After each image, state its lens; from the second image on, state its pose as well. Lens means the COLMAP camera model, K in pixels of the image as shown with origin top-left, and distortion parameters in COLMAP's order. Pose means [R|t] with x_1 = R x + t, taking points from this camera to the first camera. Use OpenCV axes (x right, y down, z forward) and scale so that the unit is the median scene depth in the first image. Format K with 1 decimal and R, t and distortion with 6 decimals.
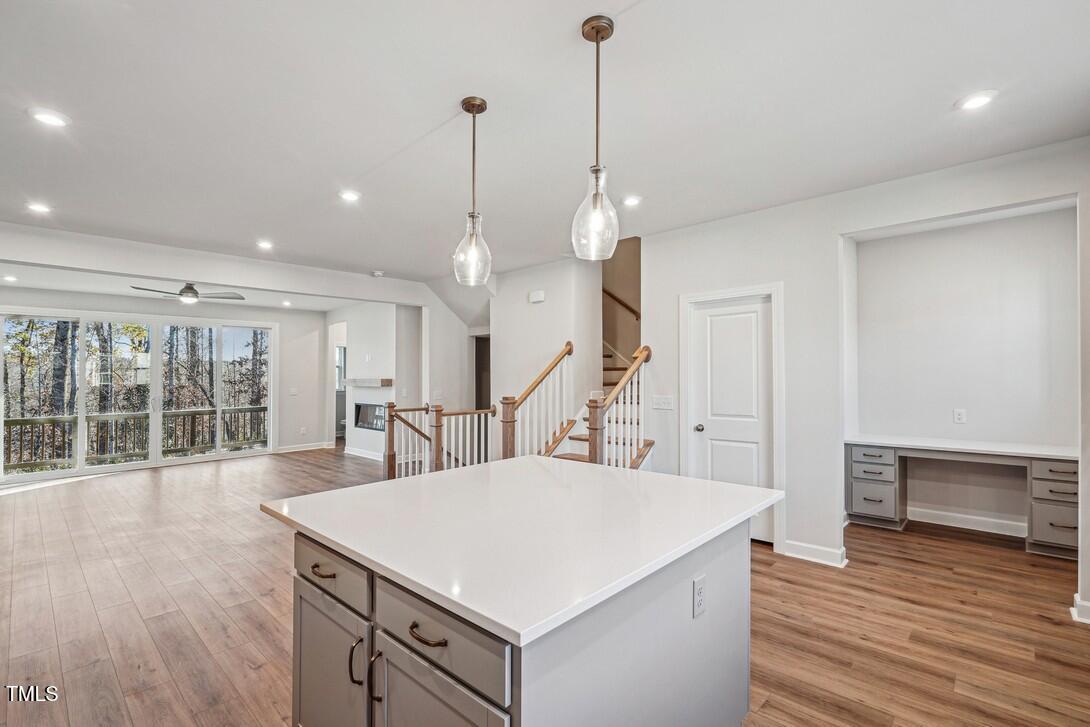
lens RADIAL K [[503.0, 0, 545.0], [0, 503.0, 363.5], [0, 0, 1]] dist [-0.000249, 0.000012]
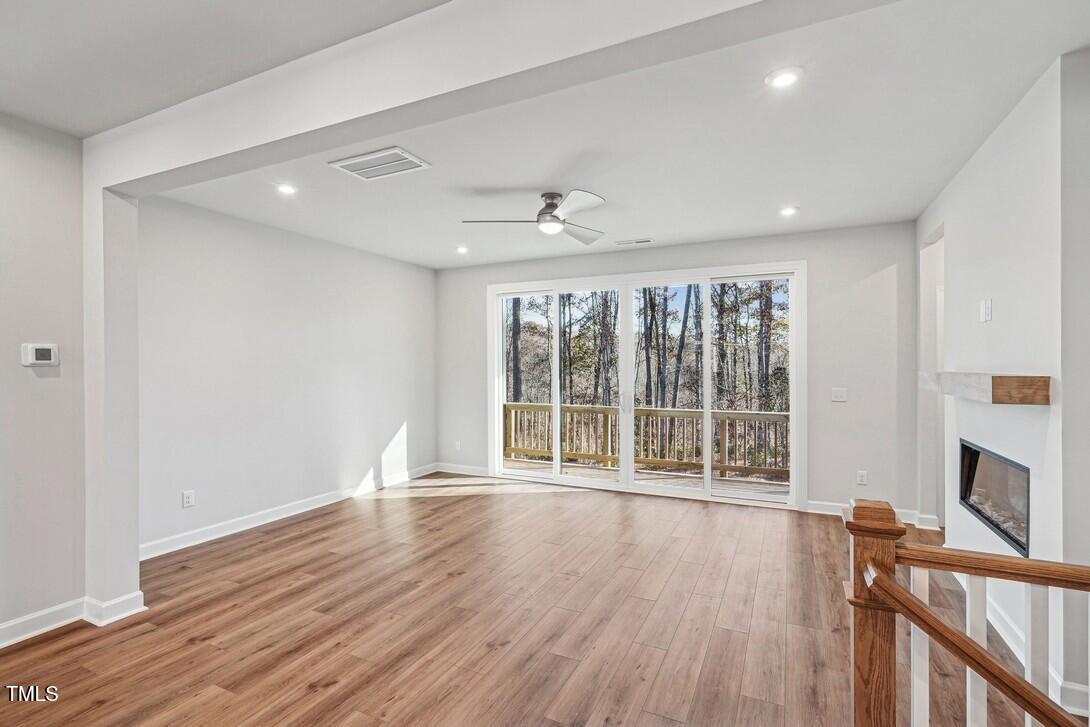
lens RADIAL K [[503.0, 0, 545.0], [0, 503.0, 363.5], [0, 0, 1]] dist [-0.000249, 0.000012]
pose [[0.307426, 0.007537, -0.951542, -0.132634], [0.014737, 0.999811, 0.012681, 0.016766], [0.951458, -0.017921, 0.307256, 0.656247]]
